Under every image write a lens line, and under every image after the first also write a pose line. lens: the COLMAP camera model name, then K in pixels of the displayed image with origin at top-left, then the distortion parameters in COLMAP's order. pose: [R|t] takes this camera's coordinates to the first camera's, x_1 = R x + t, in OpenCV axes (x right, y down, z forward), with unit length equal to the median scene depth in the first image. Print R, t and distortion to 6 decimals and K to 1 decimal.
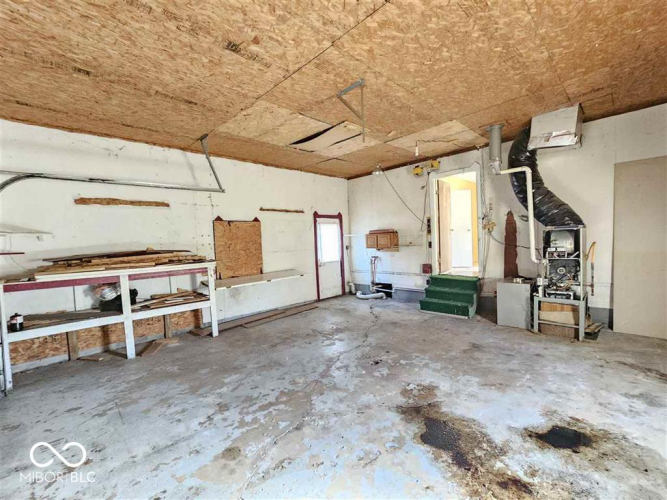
lens RADIAL K [[290.4, 0, 332.1], [0, 290.4, 254.0], [0, 0, 1]] dist [0.000217, 0.000860]
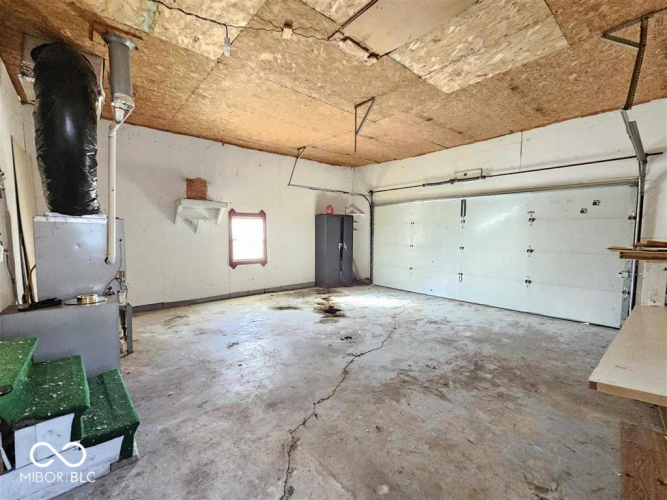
lens RADIAL K [[290.4, 0, 332.1], [0, 290.4, 254.0], [0, 0, 1]] dist [0.000217, 0.000860]
pose [[-0.996907, 0.032693, 0.071465, 0.140792], [0.040635, 0.992801, 0.112670, -0.077523], [-0.067267, 0.115226, -0.991059, 2.445422]]
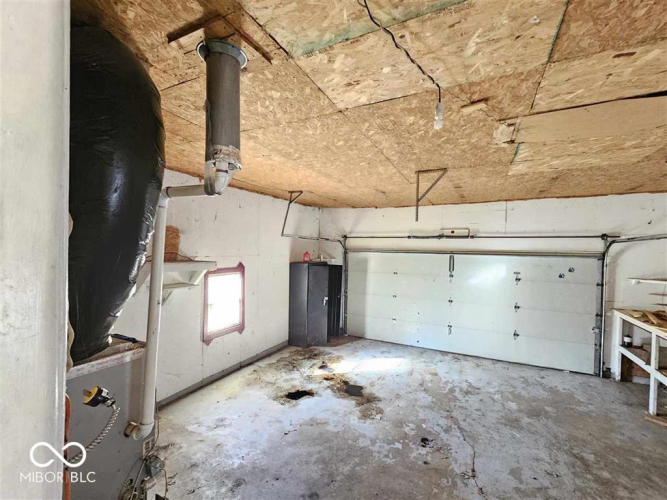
lens RADIAL K [[290.4, 0, 332.1], [0, 290.4, 254.0], [0, 0, 1]] dist [0.000217, 0.000860]
pose [[-0.947583, 0.030579, -0.318044, 0.841925], [0.009221, 0.997612, 0.068445, -0.343634], [0.319378, 0.061925, -0.945602, 2.079885]]
